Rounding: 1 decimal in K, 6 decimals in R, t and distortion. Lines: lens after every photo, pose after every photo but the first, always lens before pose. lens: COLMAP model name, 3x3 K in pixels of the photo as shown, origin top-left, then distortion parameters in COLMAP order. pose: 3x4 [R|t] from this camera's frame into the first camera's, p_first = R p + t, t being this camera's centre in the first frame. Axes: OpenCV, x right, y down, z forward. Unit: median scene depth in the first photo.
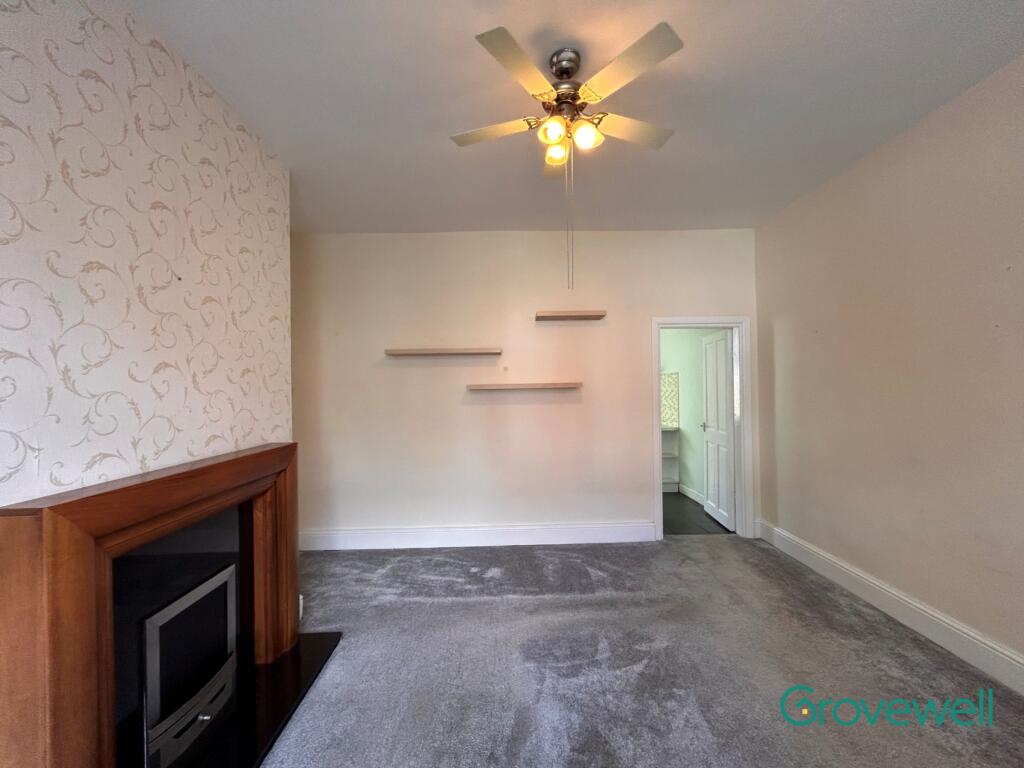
lens RADIAL K [[417.5, 0, 512.0], [0, 417.5, 384.0], [0, 0, 1]] dist [-0.000612, -0.000100]
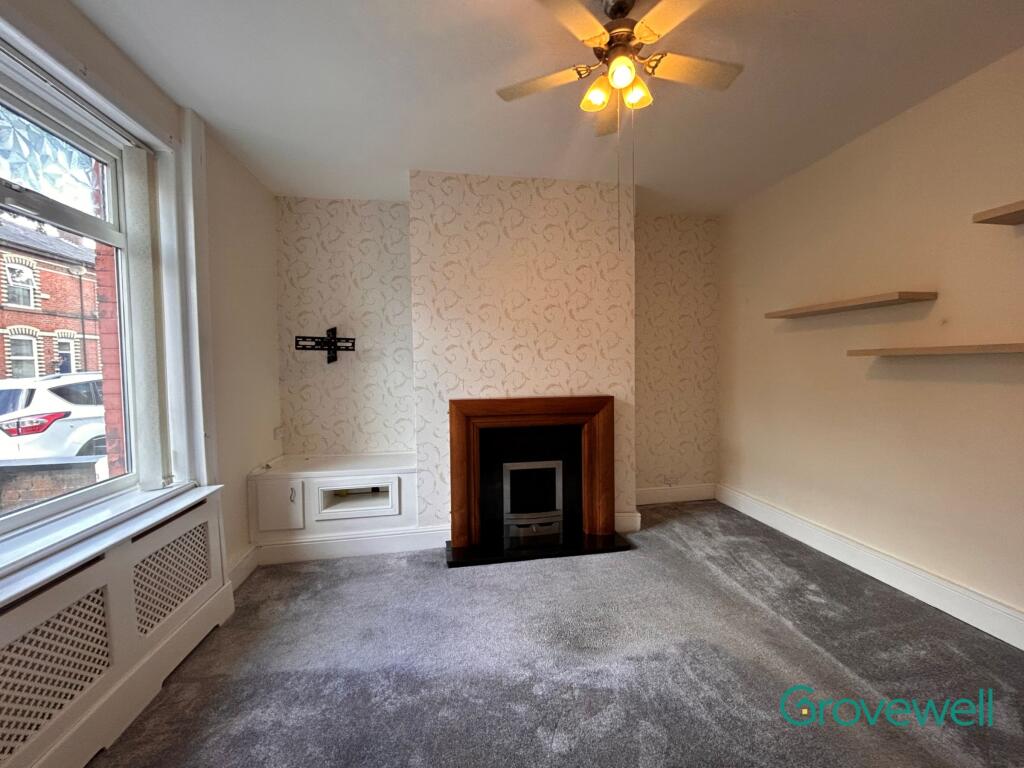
lens RADIAL K [[417.5, 0, 512.0], [0, 417.5, 384.0], [0, 0, 1]] dist [-0.000612, -0.000100]
pose [[0.140622, 0.060573, -0.988209, 0.757741], [0.017350, 0.997823, 0.063632, 0.006146], [0.989911, -0.026094, 0.139265, 0.446359]]
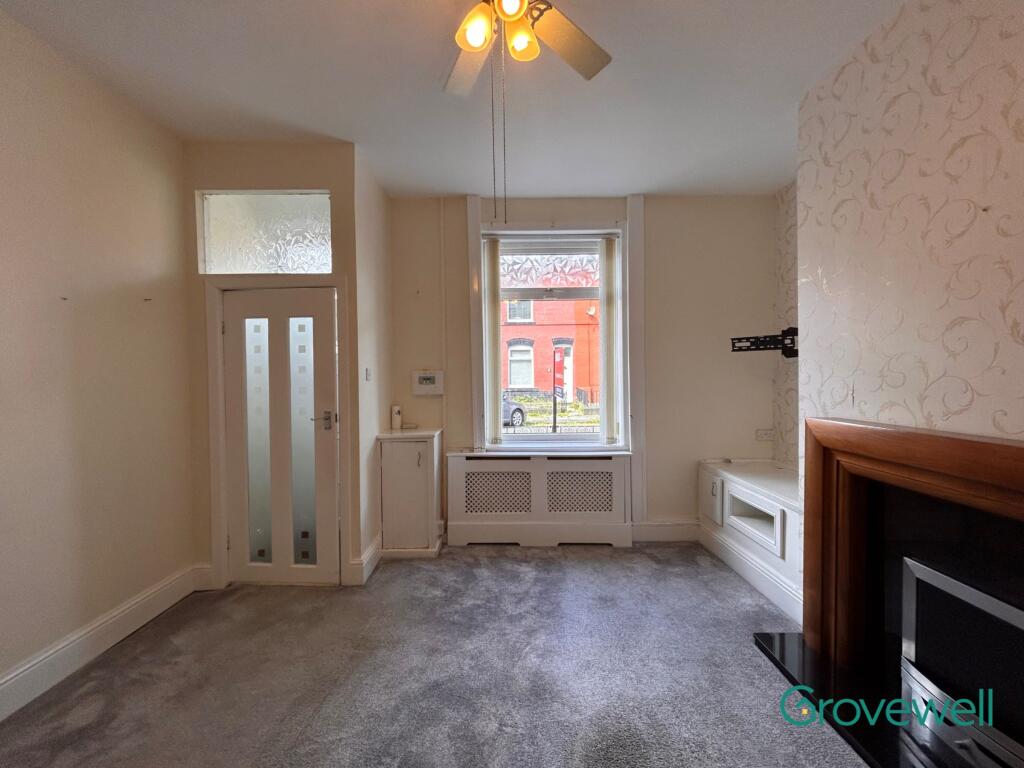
lens RADIAL K [[414.4, 0, 512.0], [0, 414.4, 384.0], [0, 0, 1]] dist [0.001207, 0.000595]
pose [[-0.999616, 0.024653, 0.012675, 0.085749], [0.024806, 0.999619, 0.012116, 0.038809], [-0.012372, 0.012426, -0.999846, 1.258469]]
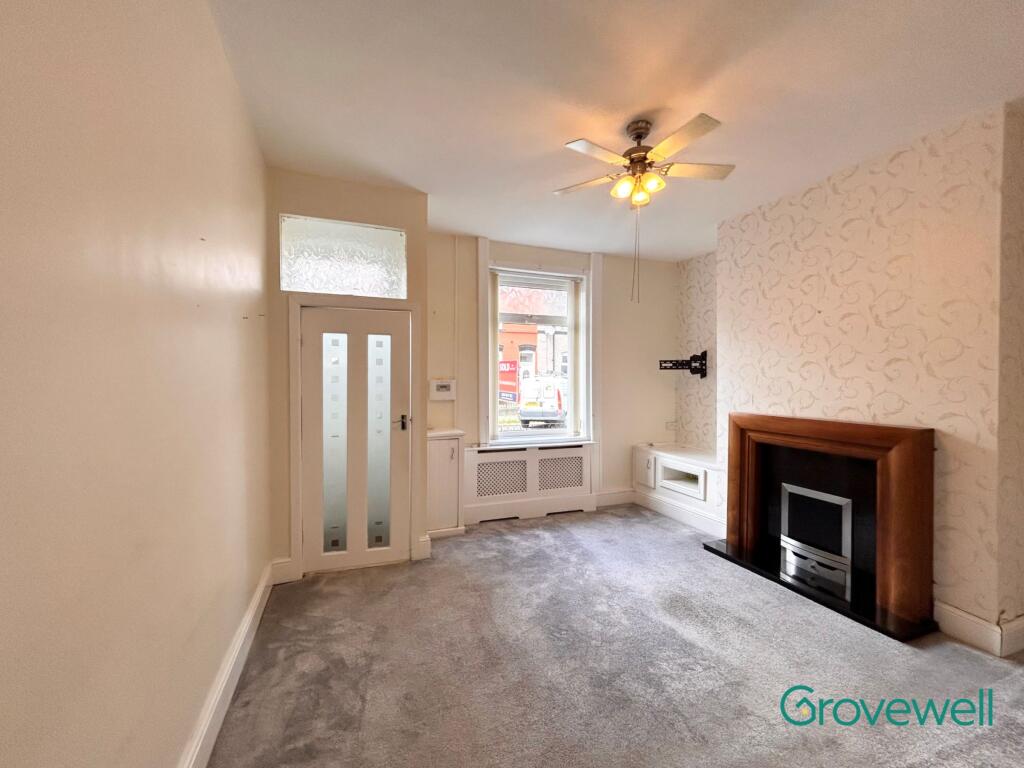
lens RADIAL K [[414.4, 0, 512.0], [0, 414.4, 384.0], [0, 0, 1]] dist [0.001207, 0.000595]
pose [[-0.938688, 0.018320, -0.344282, 0.693940], [0.014917, 0.999810, 0.012531, 0.004688], [0.344446, 0.006627, -0.938783, 1.503765]]
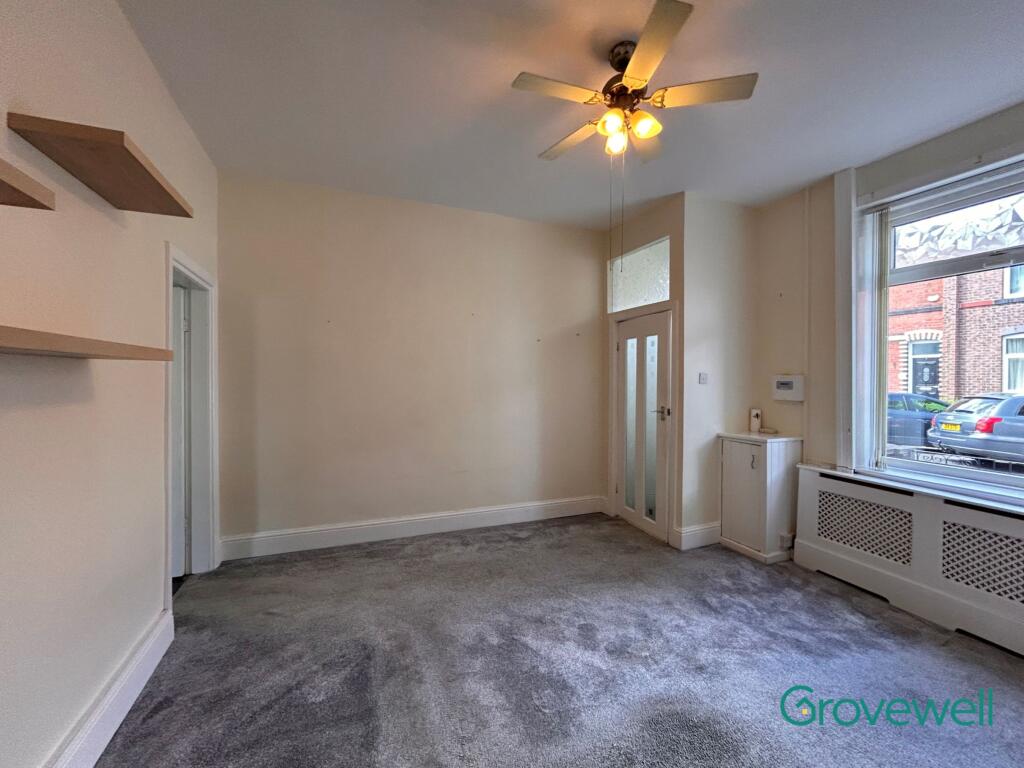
lens RADIAL K [[417.5, 0, 512.0], [0, 417.5, 384.0], [0, 0, 1]] dist [-0.000612, -0.000100]
pose [[-0.367437, -0.001466, 0.930047, -0.535157], [-0.007566, 0.999970, -0.001413, 0.040974], [-0.930018, -0.007556, -0.367437, 1.184265]]
